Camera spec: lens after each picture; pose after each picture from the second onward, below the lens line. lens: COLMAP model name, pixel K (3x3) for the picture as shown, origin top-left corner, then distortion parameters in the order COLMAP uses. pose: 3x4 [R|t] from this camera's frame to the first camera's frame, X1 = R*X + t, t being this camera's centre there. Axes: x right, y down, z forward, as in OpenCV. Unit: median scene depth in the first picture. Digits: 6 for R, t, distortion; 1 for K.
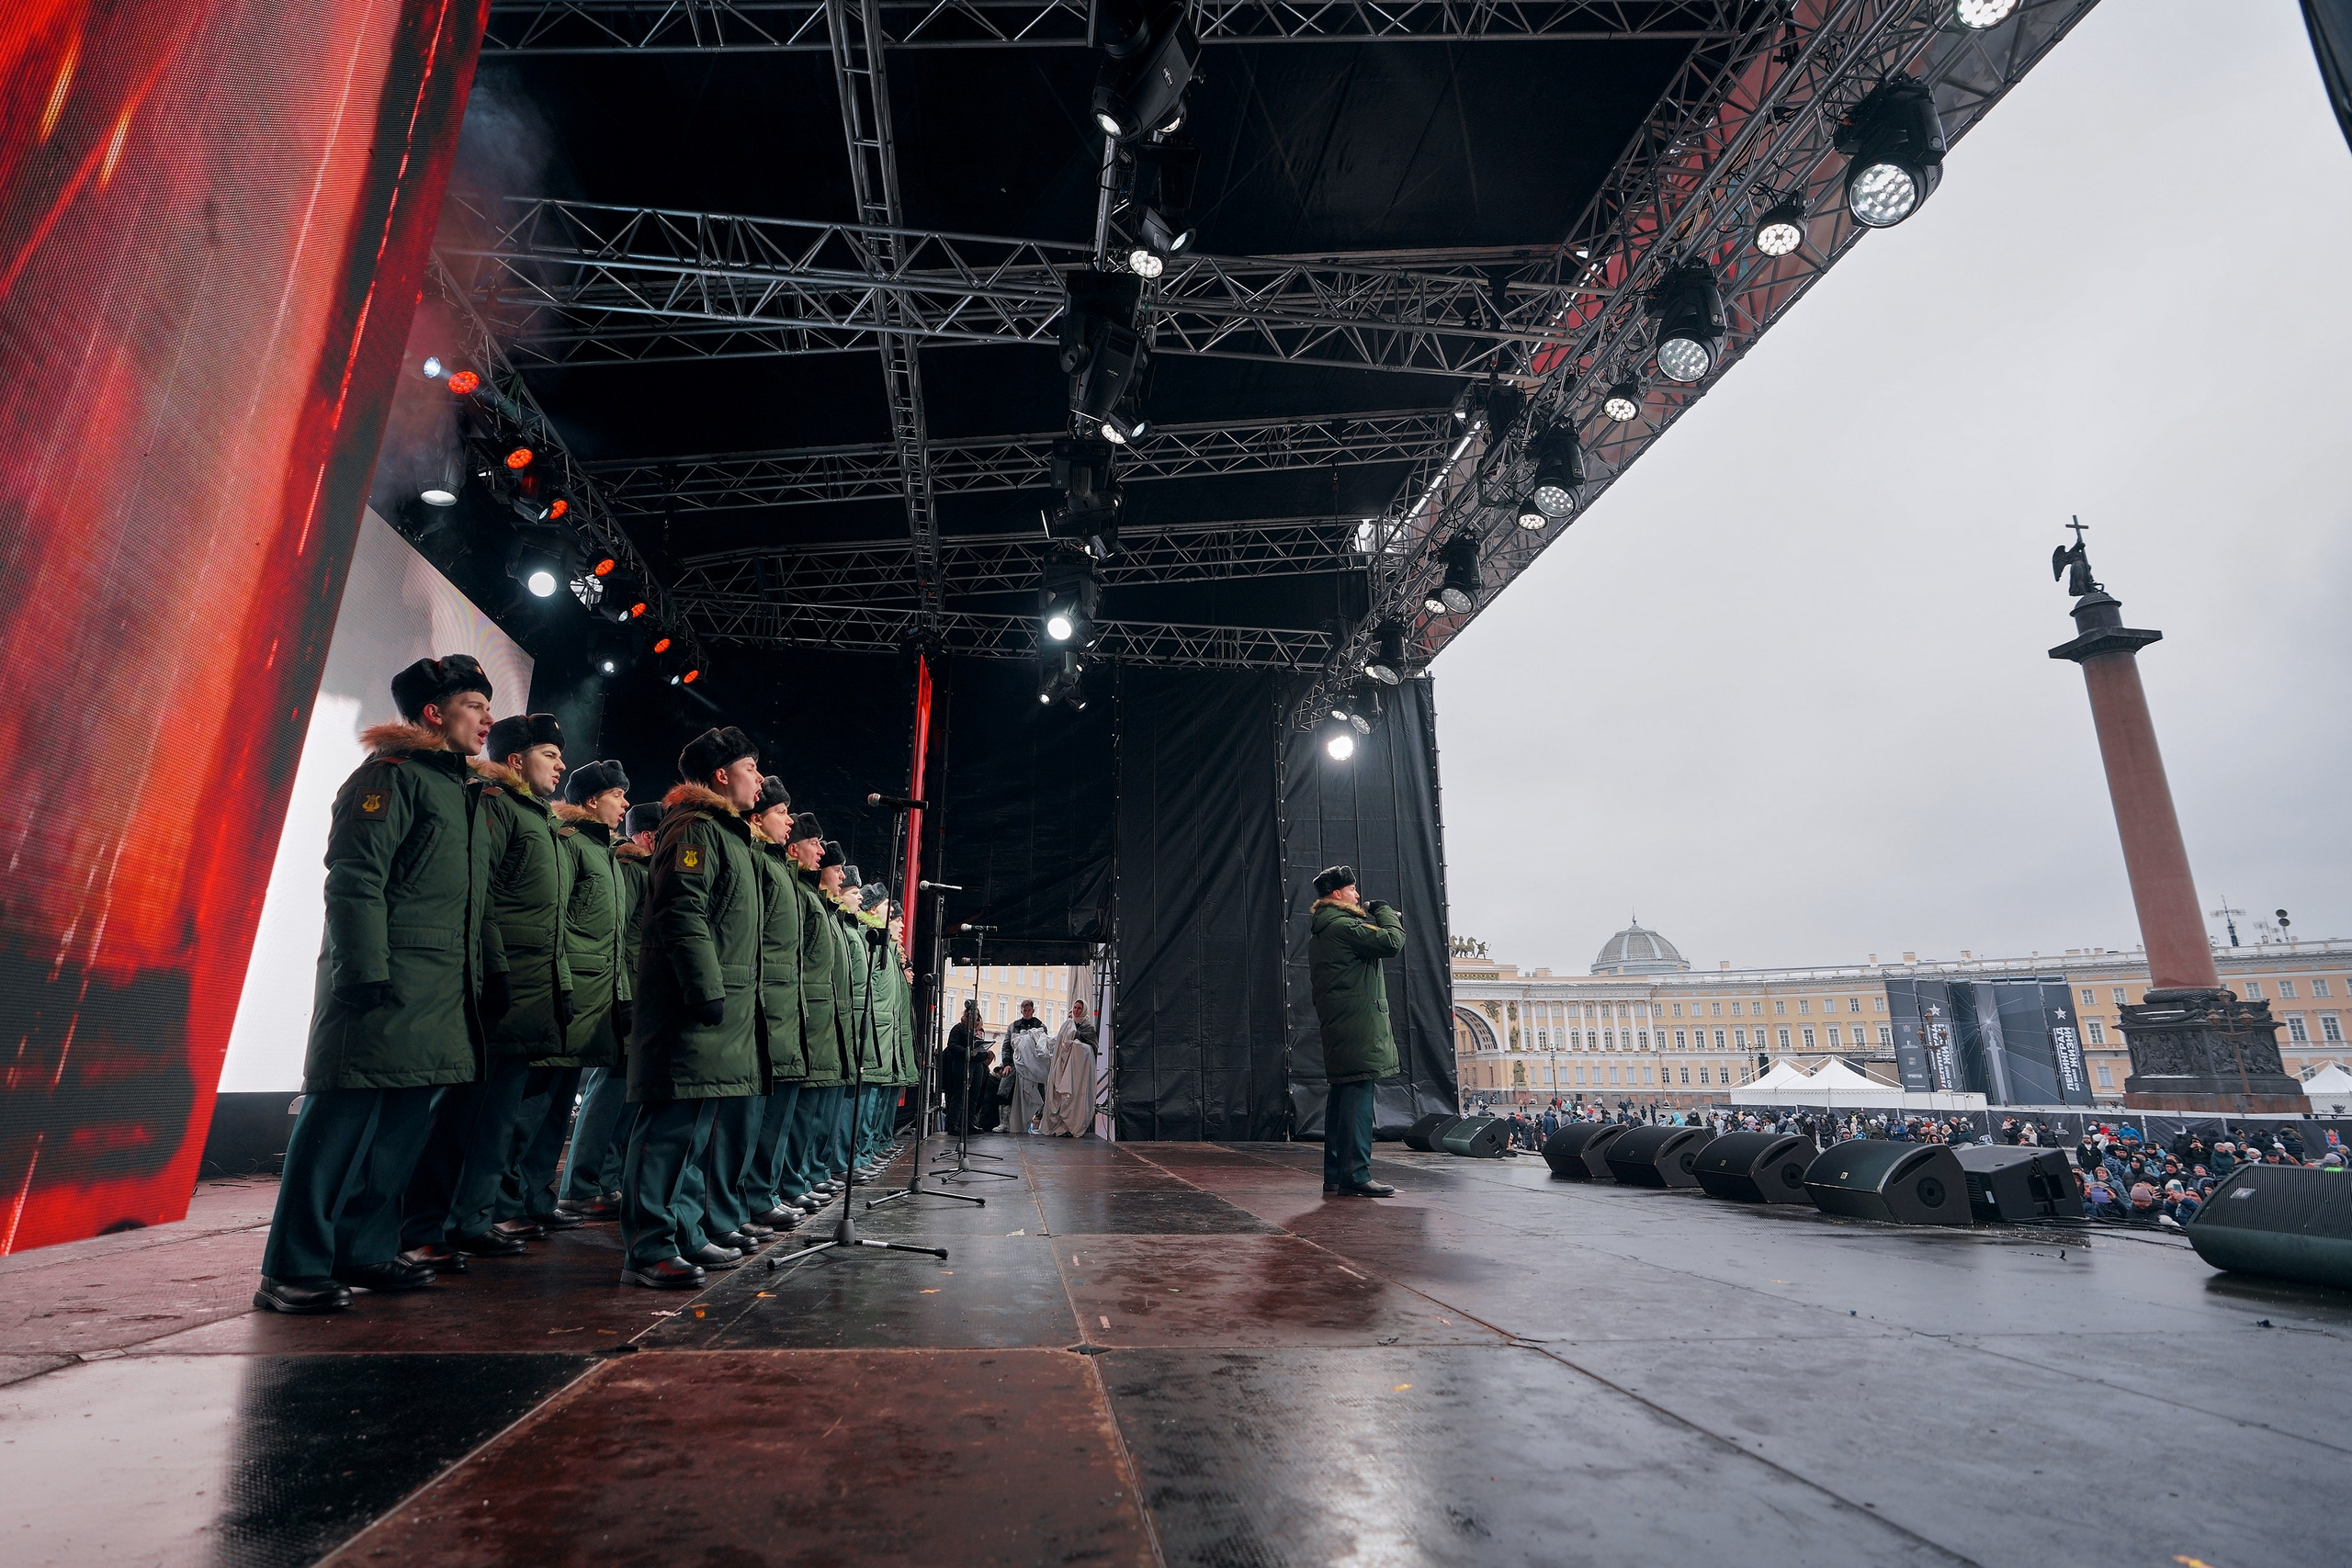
lens RADIAL K [[1088.5, 0, 1176.0], [0, 1088.5, 784.0], [0, 0, 1]] dist [-0.003112, -0.000874]
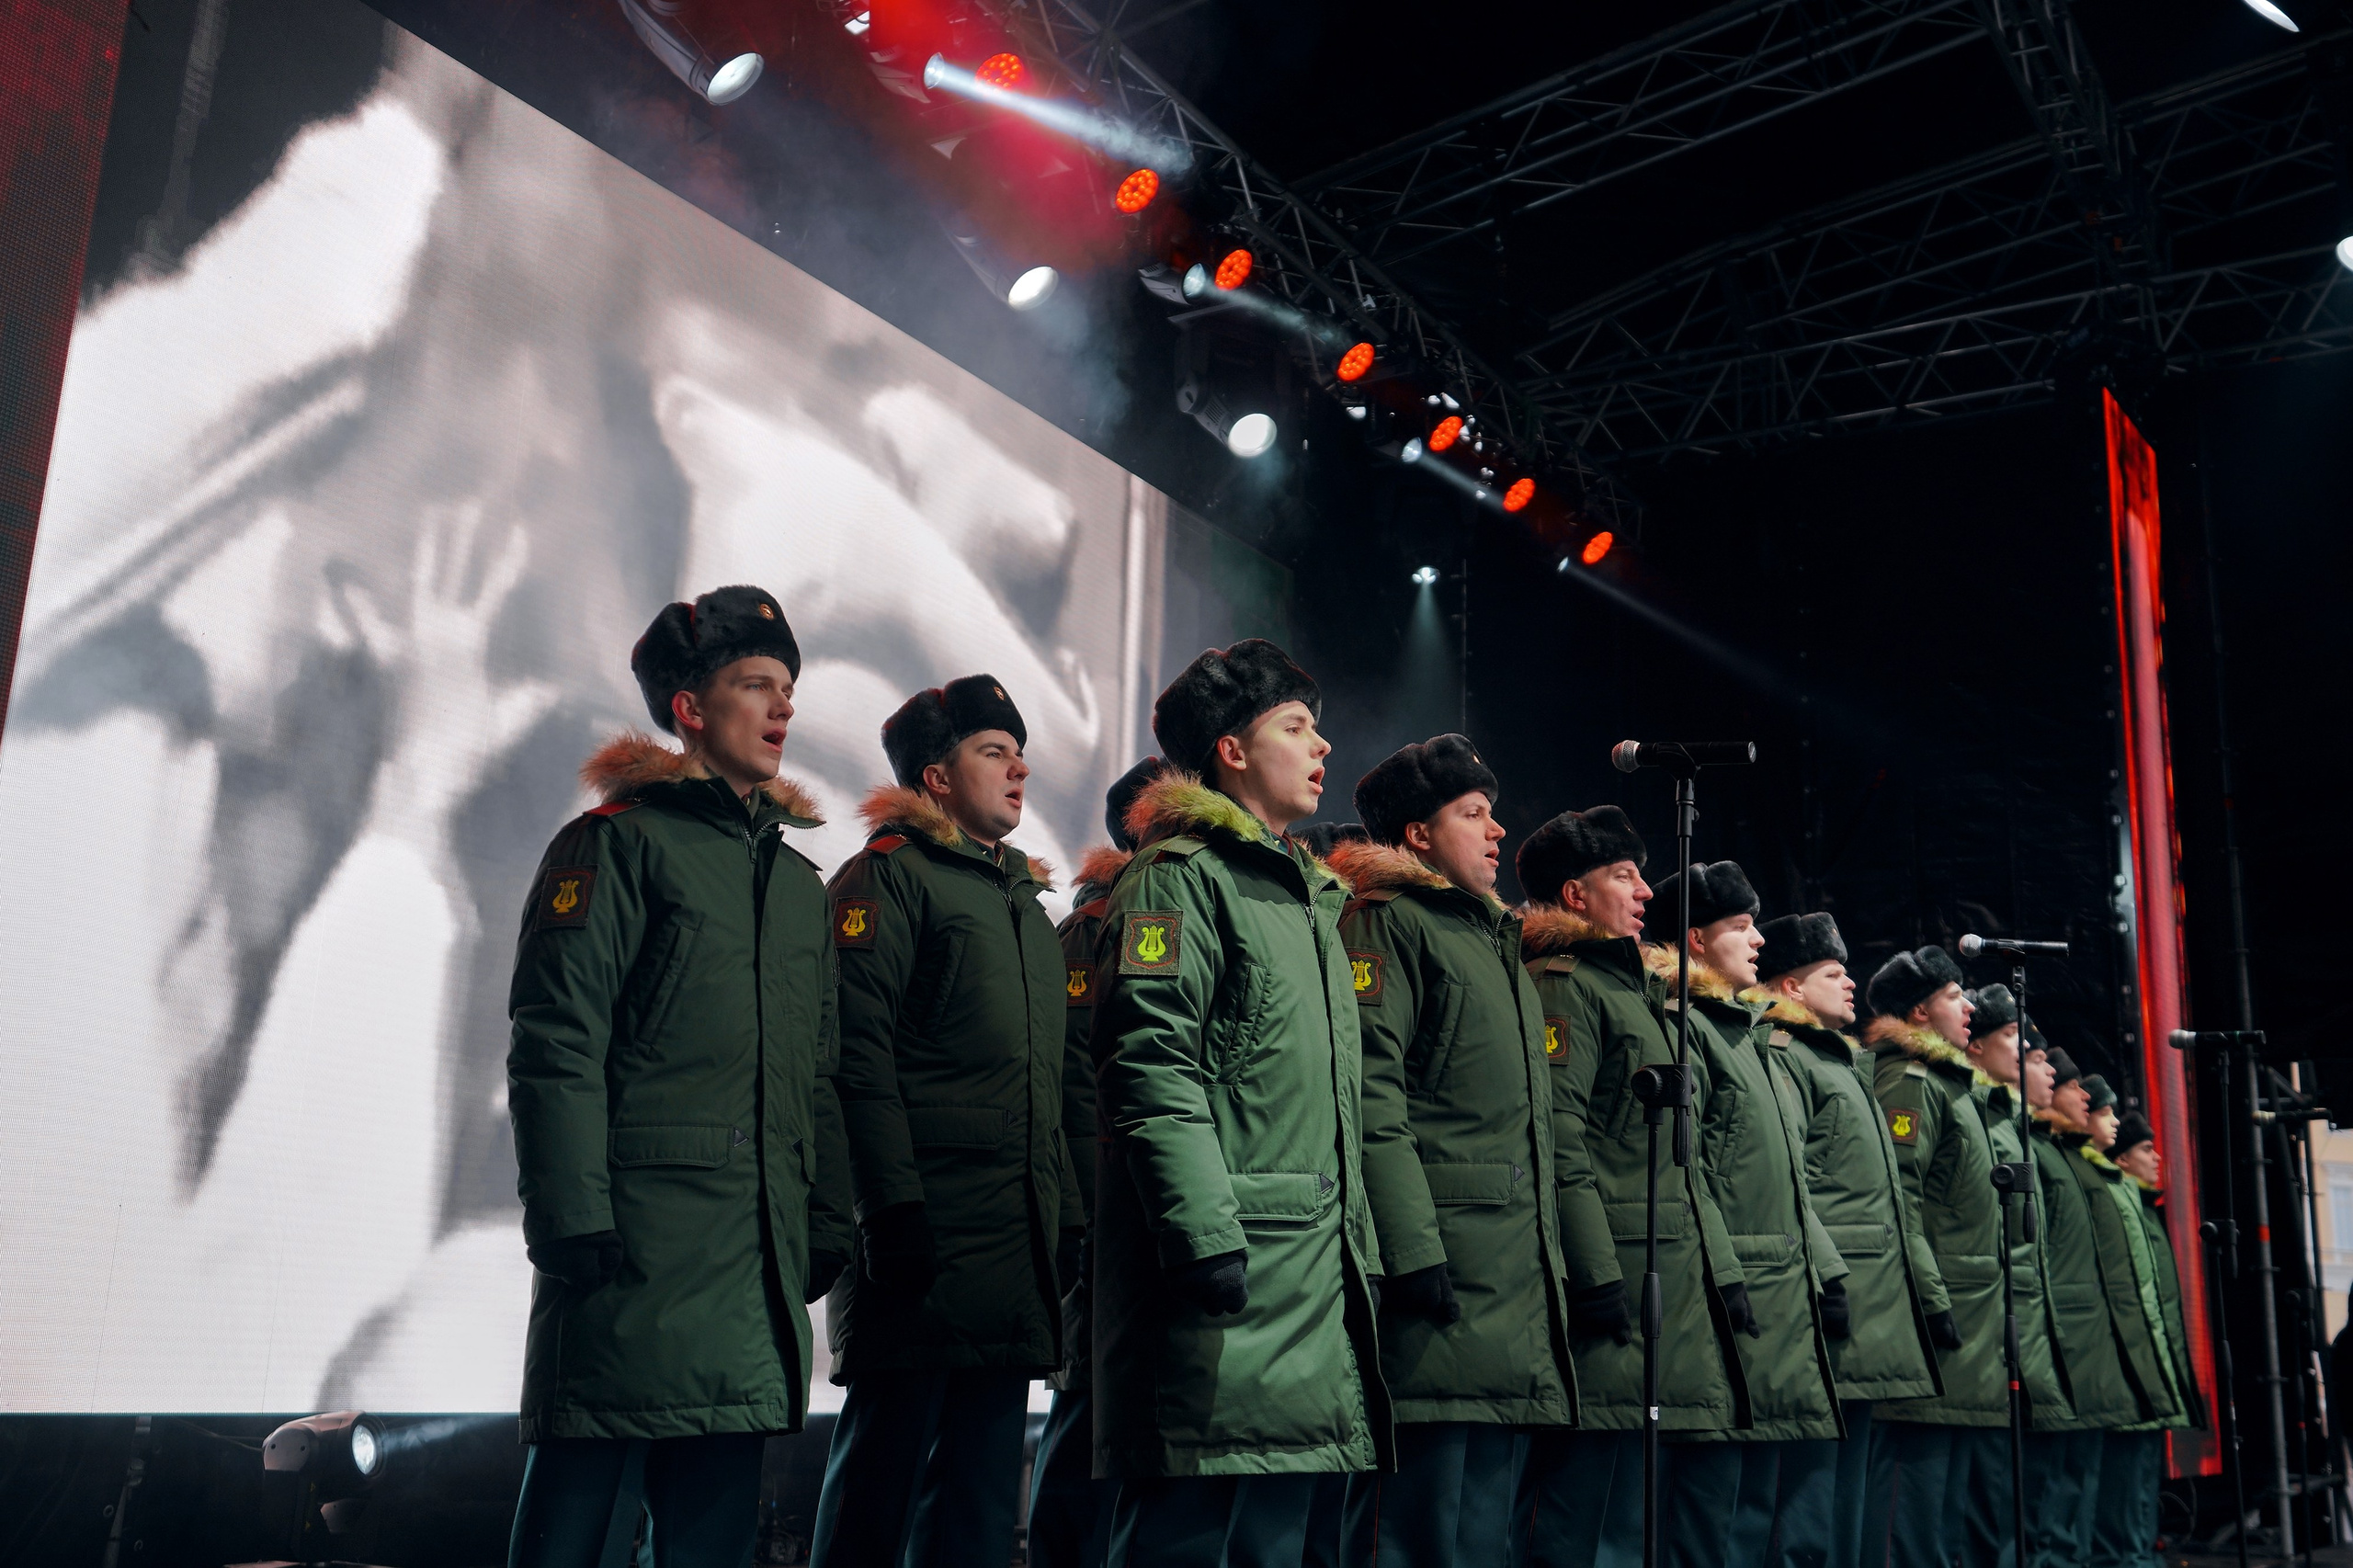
lens RADIAL K [[2424.3, 0, 1176.5], [0, 2424.3, 784.0], [0, 0, 1]] dist [0.012269, -0.010940]
pose [[0.780984, -0.128747, -0.611137, 0.193872], [0.140573, 0.989650, -0.028847, 0.035317], [0.608525, -0.063381, 0.790999, 0.226825]]
